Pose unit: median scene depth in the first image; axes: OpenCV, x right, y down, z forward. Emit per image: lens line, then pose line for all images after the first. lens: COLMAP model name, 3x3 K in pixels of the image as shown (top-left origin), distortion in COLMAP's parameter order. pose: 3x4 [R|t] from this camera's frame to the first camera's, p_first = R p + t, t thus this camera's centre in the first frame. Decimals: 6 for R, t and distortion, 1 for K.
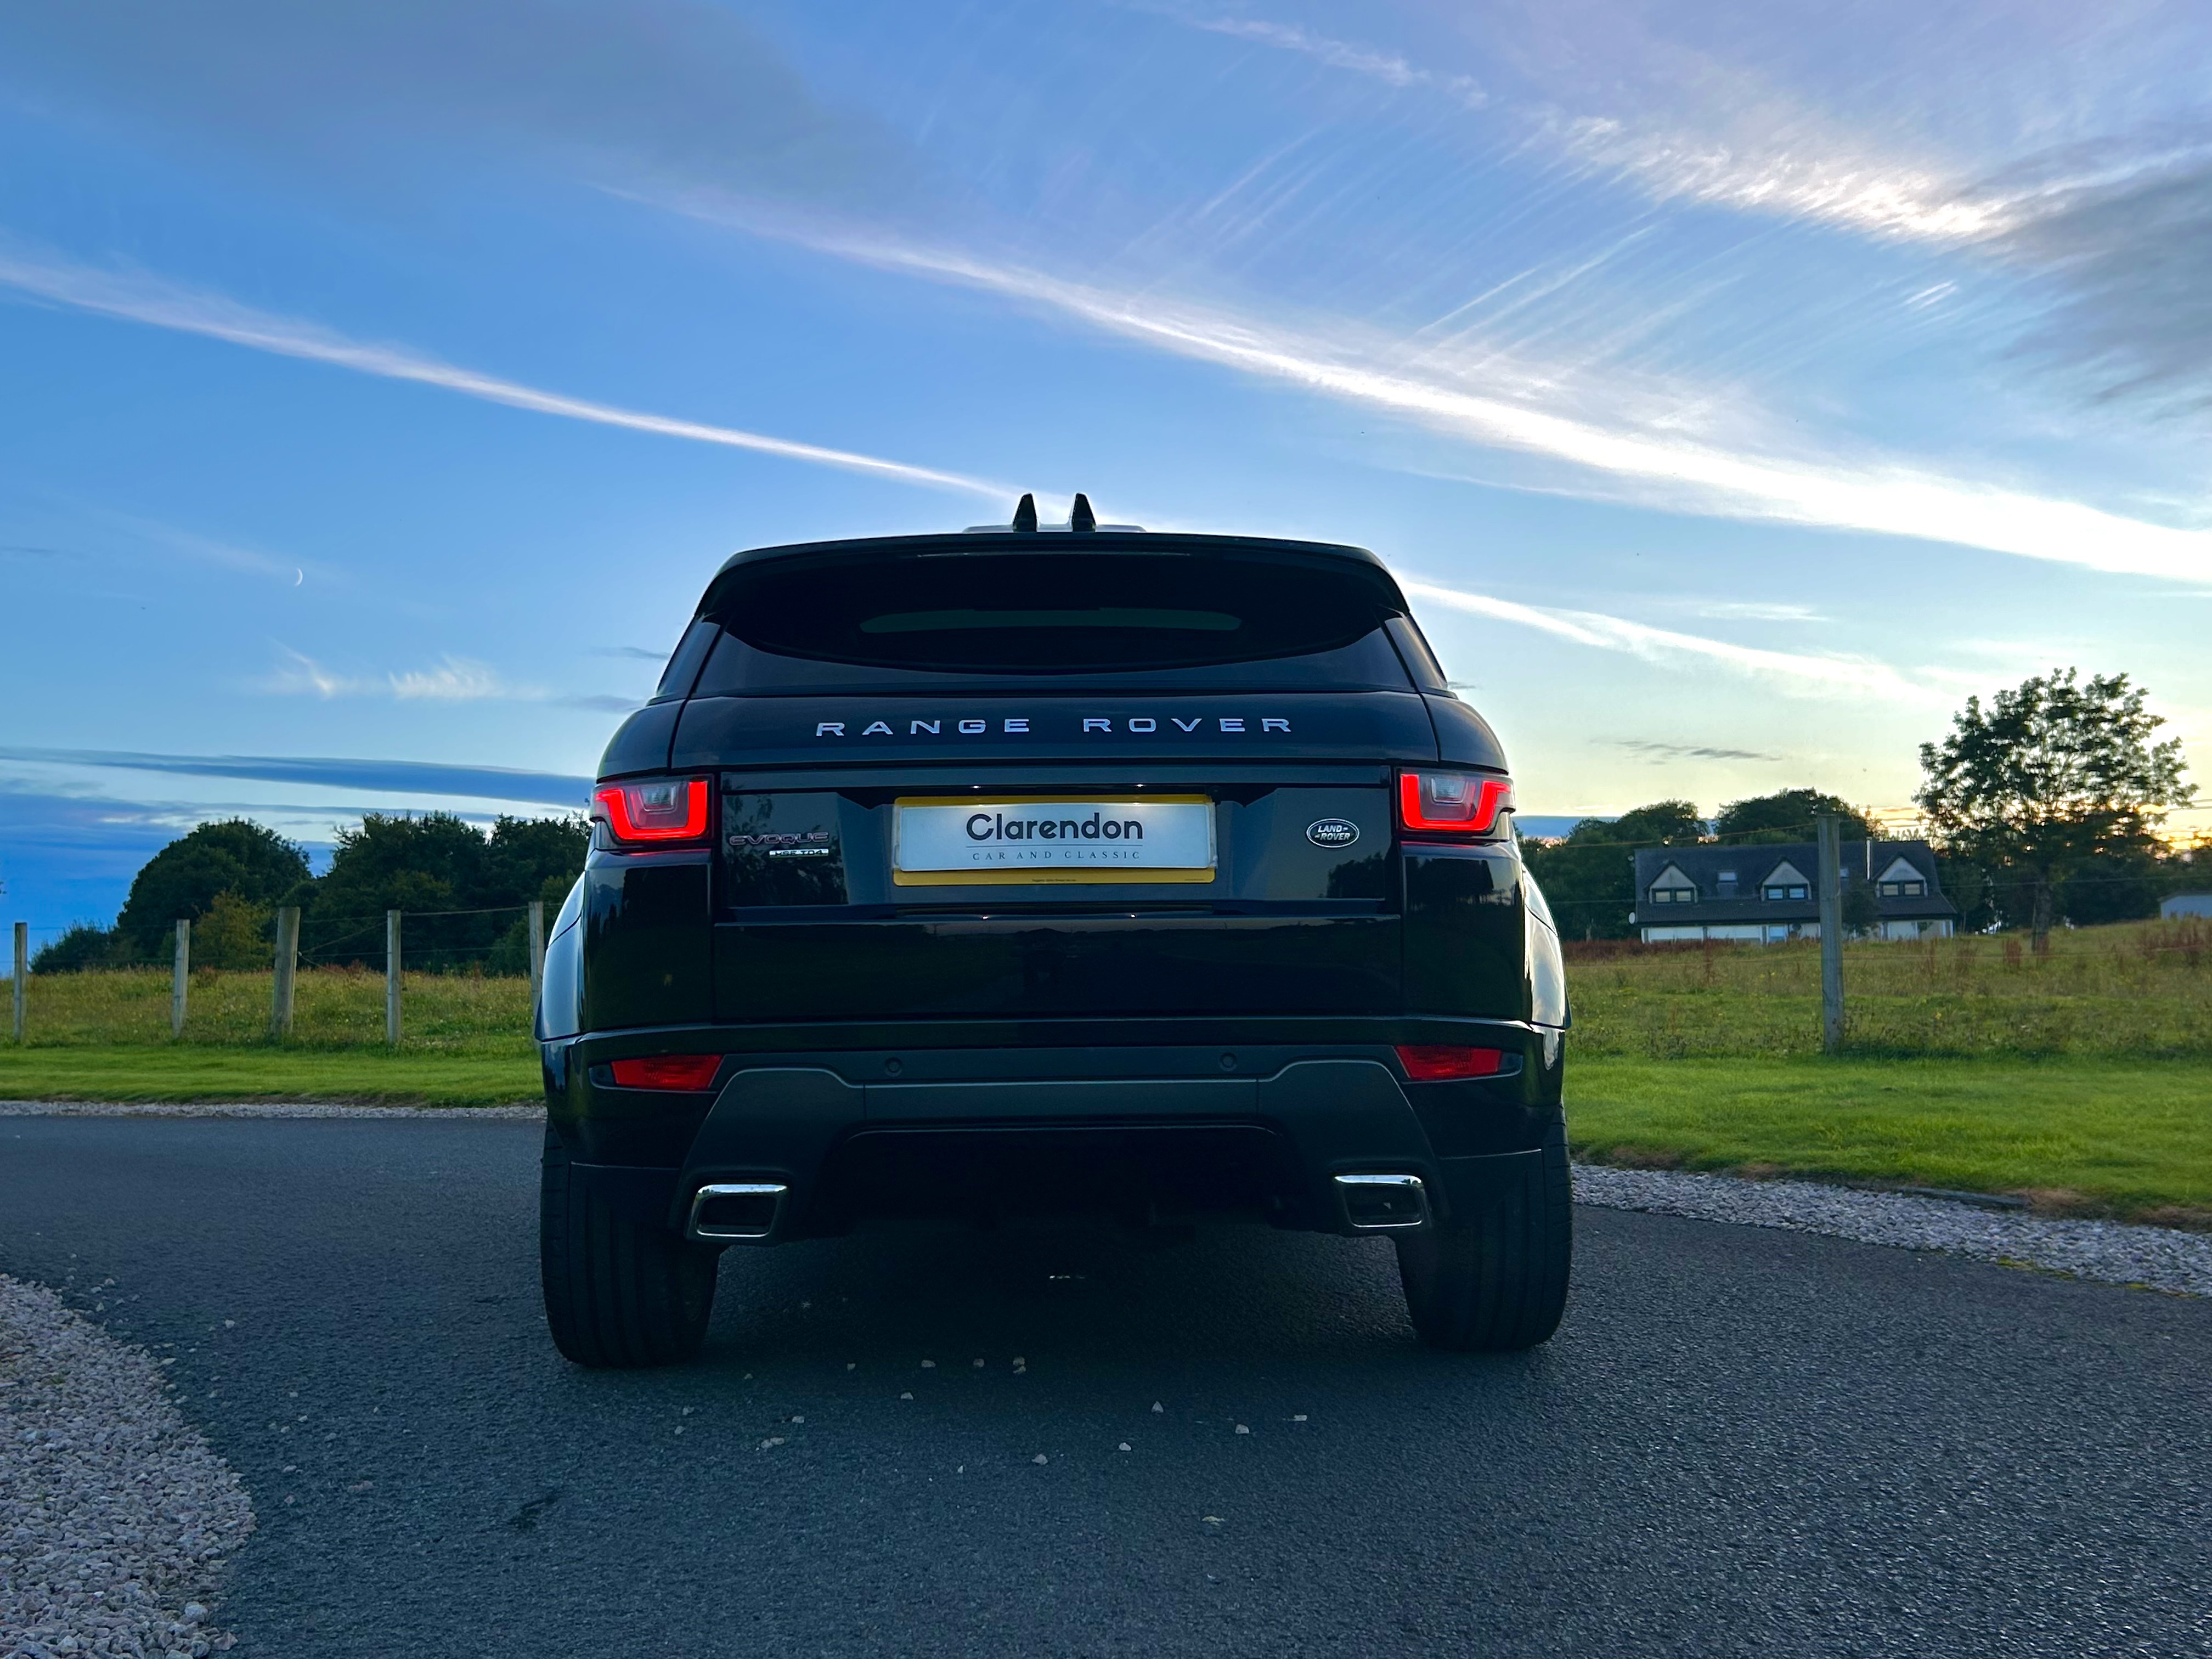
lens RADIAL K [[2238.0, 0, 1099.8], [0, 2238.0, 871.6], [0, 0, 1]] dist [0.122983, -0.216690]
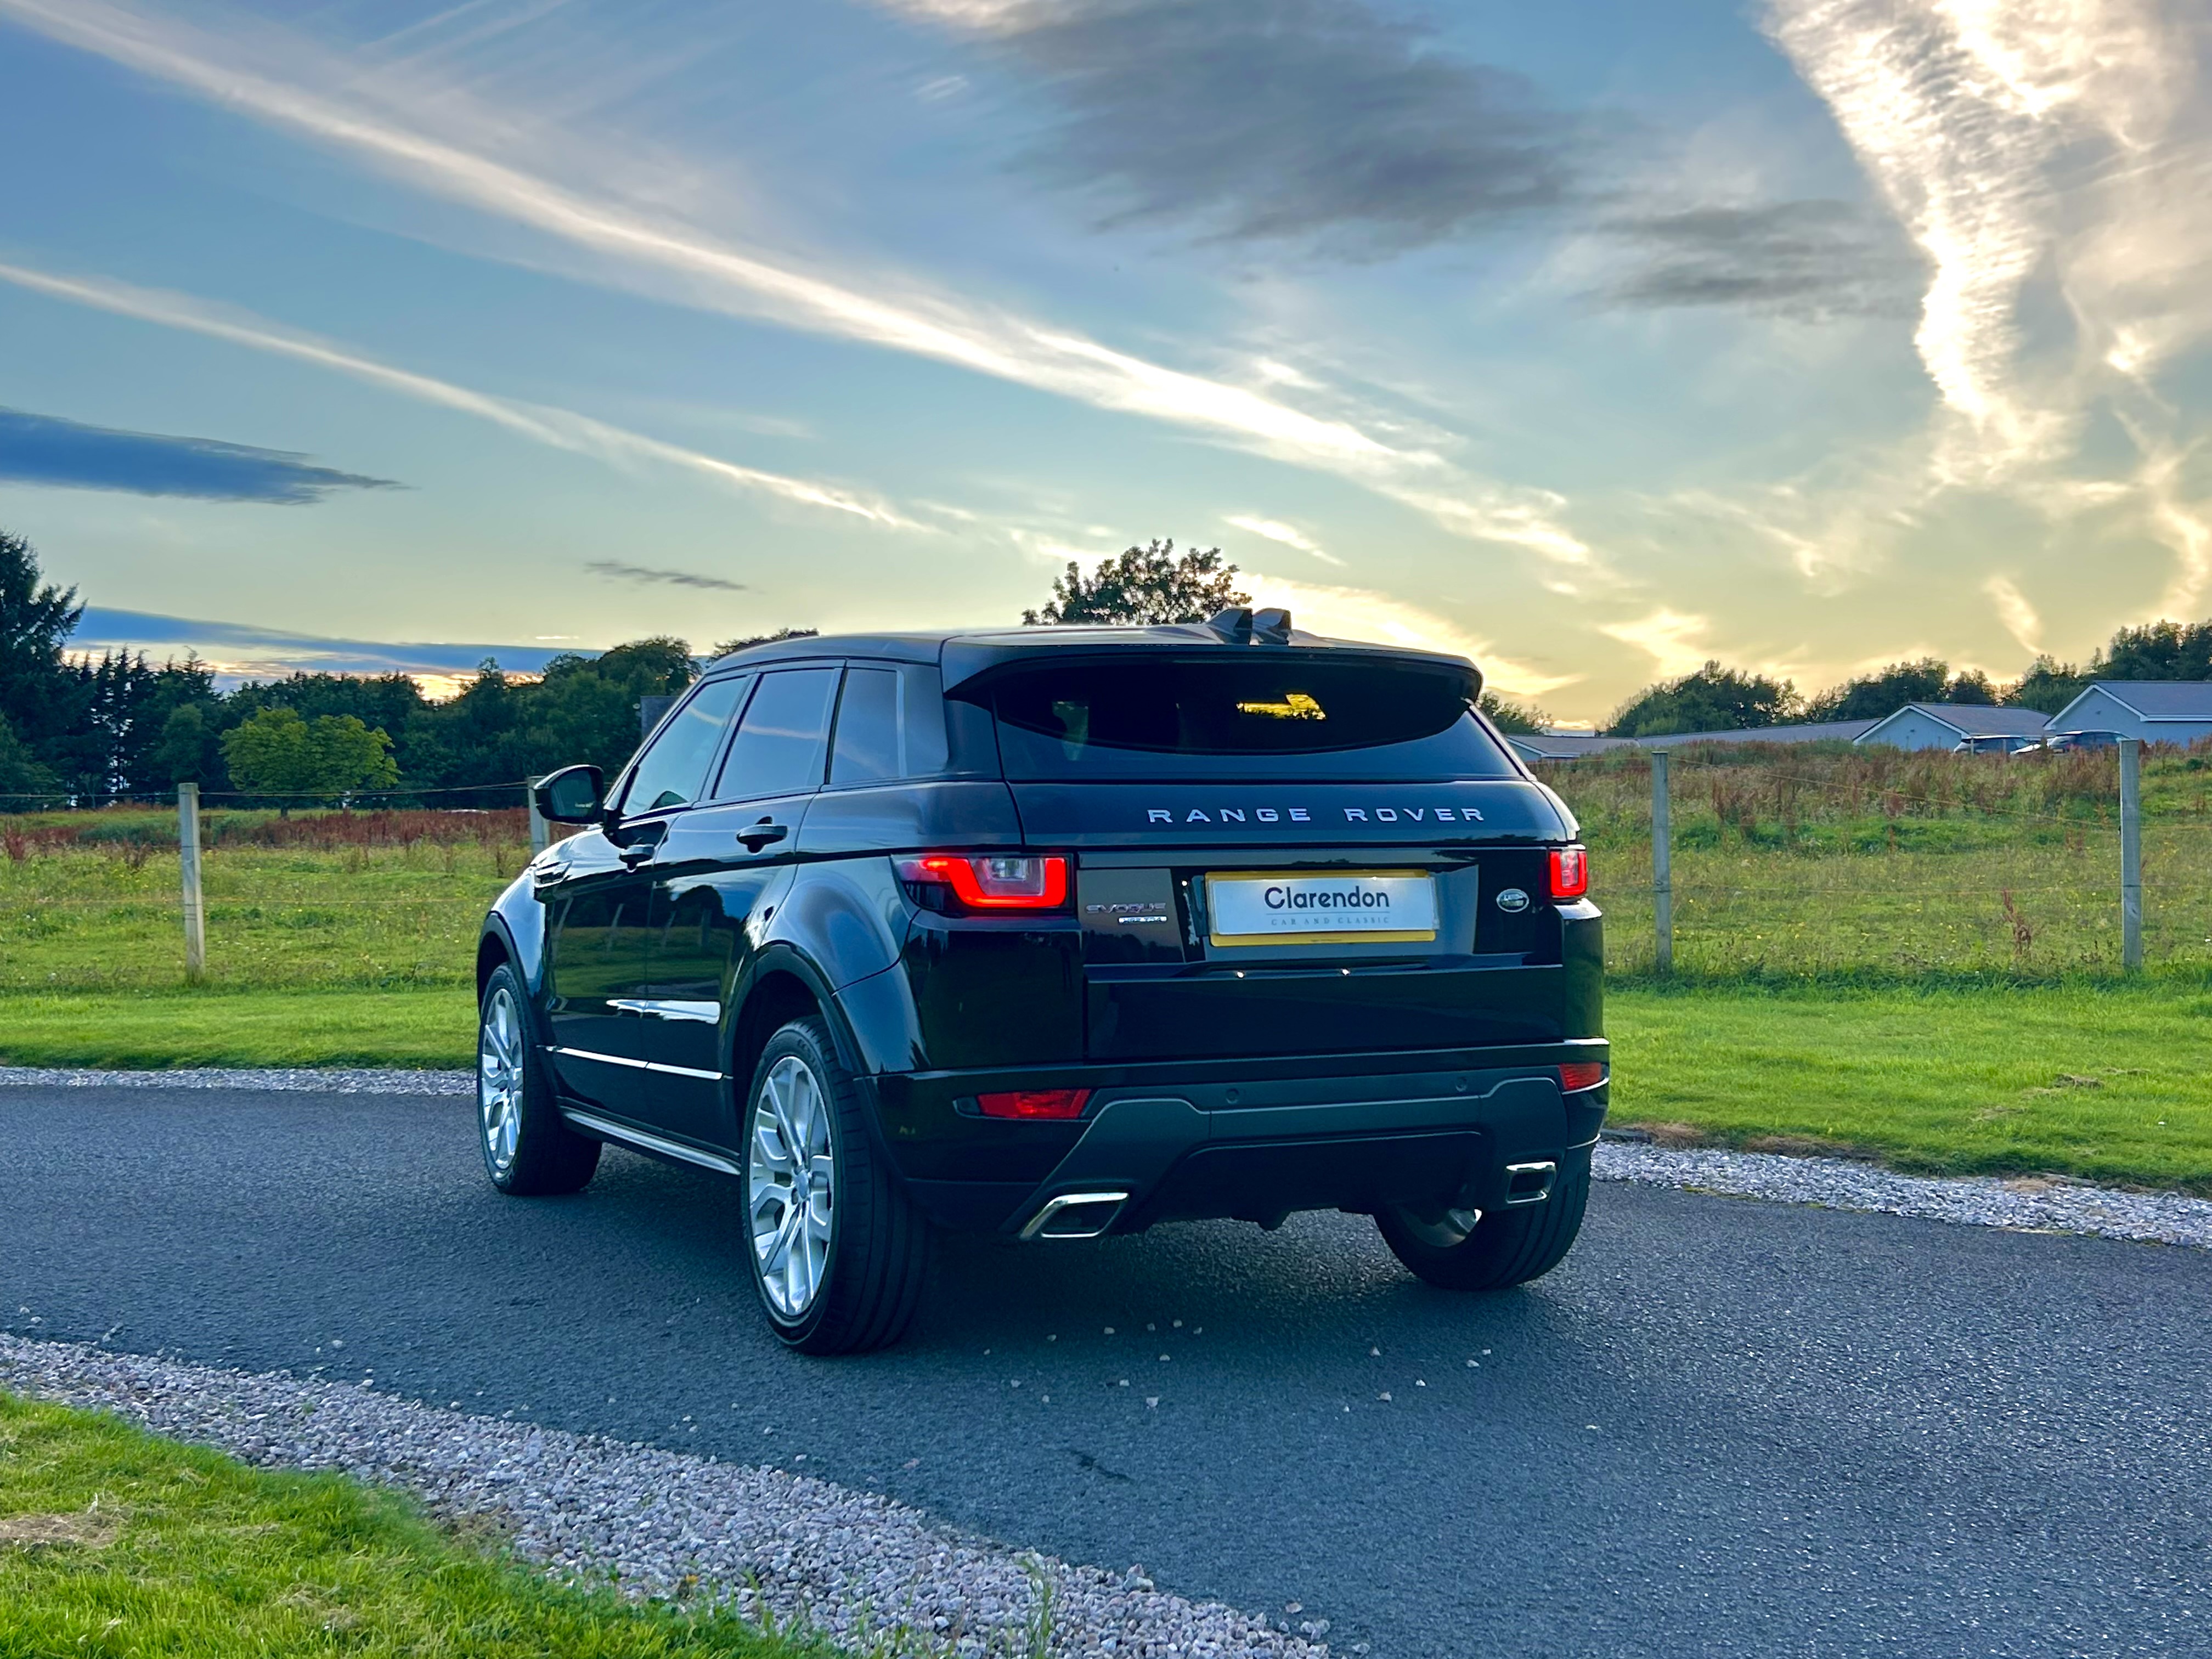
lens RADIAL K [[2626.4, 0, 1106.0], [0, 2626.4, 829.5], [0, 0, 1]] dist [0.078862, -0.032233]
pose [[0.912245, 0.005340, 0.409611, -0.664228], [-0.023376, 0.998964, 0.039039, -0.101668], [-0.408978, -0.045188, 0.911425, -0.249879]]
